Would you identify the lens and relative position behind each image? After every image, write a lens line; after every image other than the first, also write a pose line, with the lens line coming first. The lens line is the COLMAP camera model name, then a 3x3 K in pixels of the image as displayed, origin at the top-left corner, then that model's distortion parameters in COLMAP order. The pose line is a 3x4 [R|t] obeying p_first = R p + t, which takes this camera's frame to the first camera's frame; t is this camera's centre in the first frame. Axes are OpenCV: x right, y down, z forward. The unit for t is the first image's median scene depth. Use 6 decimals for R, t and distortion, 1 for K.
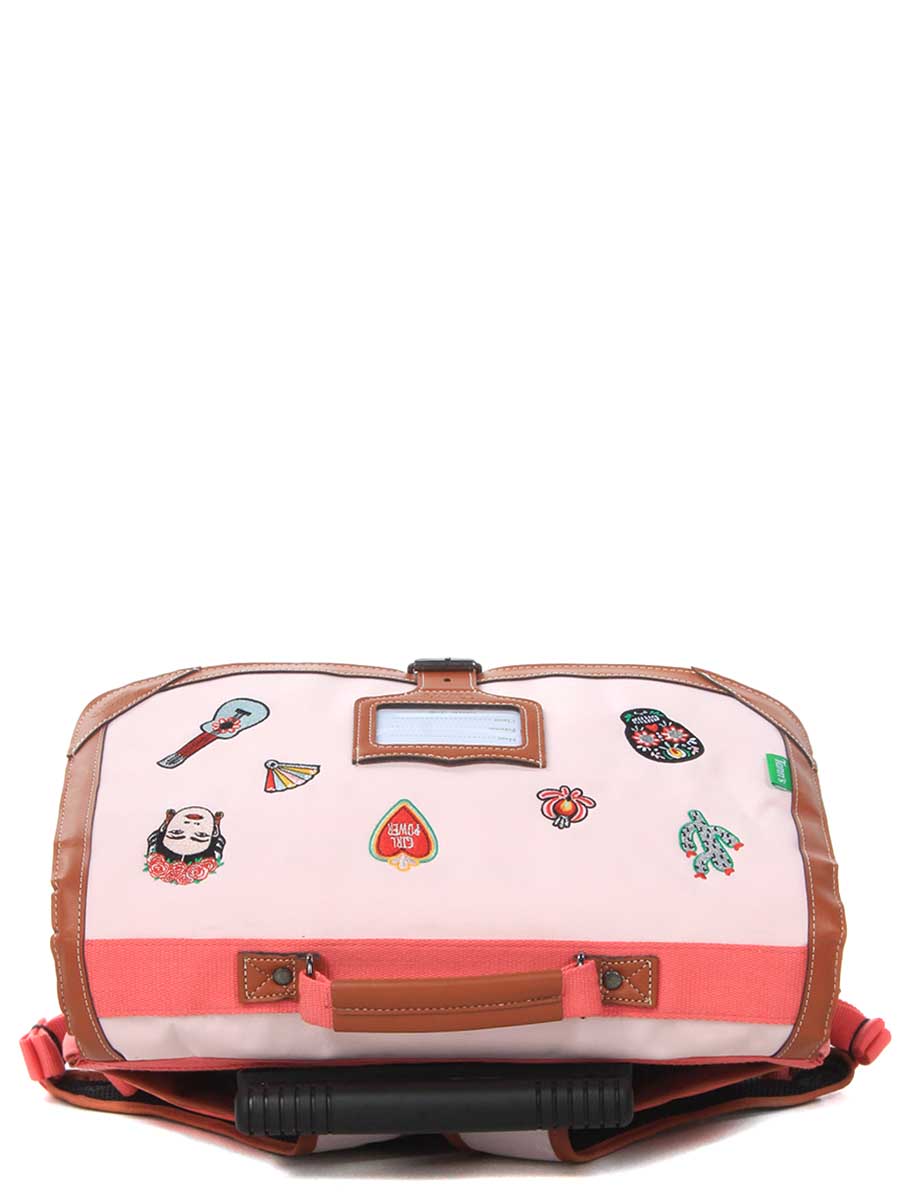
lens RADIAL K [[1436.0, 0, 451.6], [0, 1436.0, 600.0], [0, 0, 1]] dist [0.012409, 0.000000]
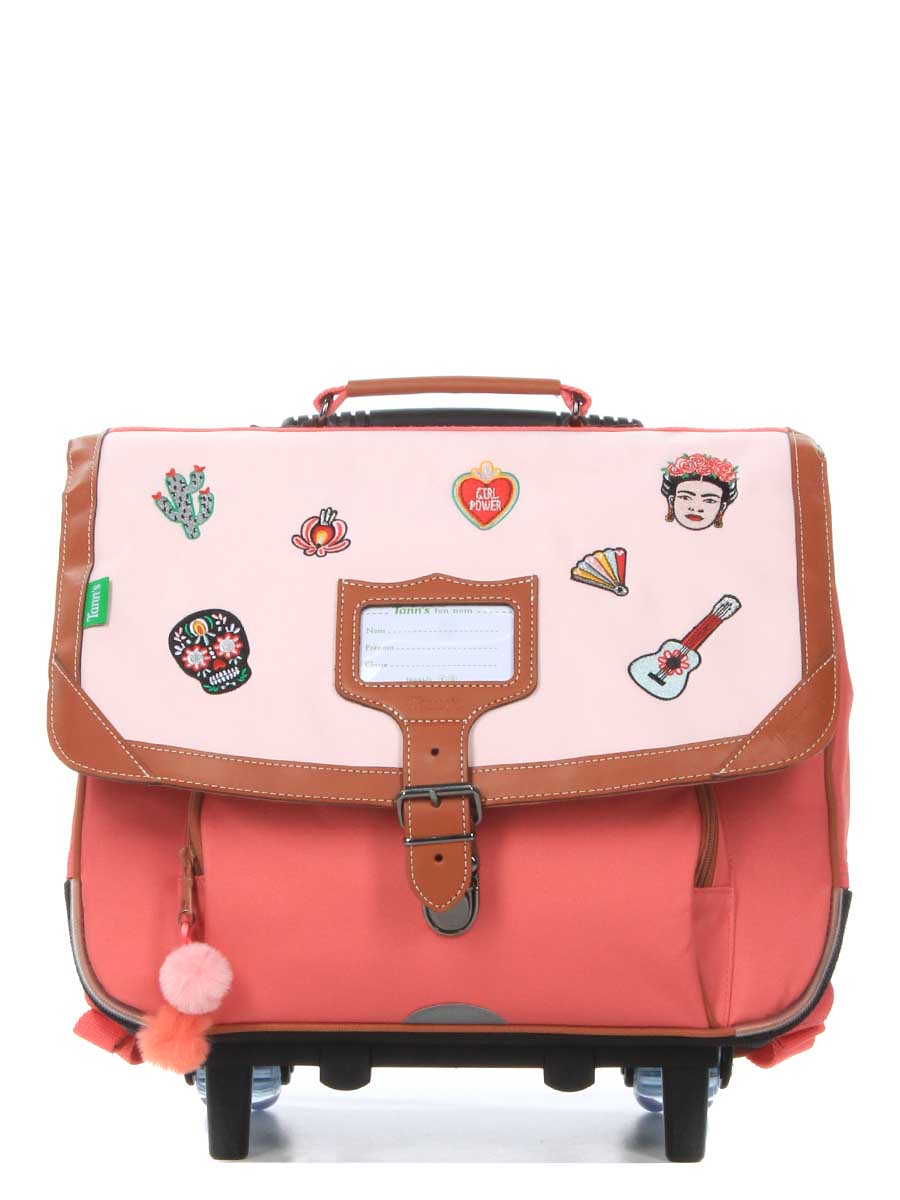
lens RADIAL K [[1539.1, 0, 452.0], [0, 1539.1, 600.0], [0, 0, 1]] dist [-0.011737, 0.000000]
pose [[-0.999232, -0.035774, 0.015977, -0.029201], [0.036004, -0.677596, 0.734553, -0.673182], [-0.015452, 0.734564, 0.678363, 0.313965]]
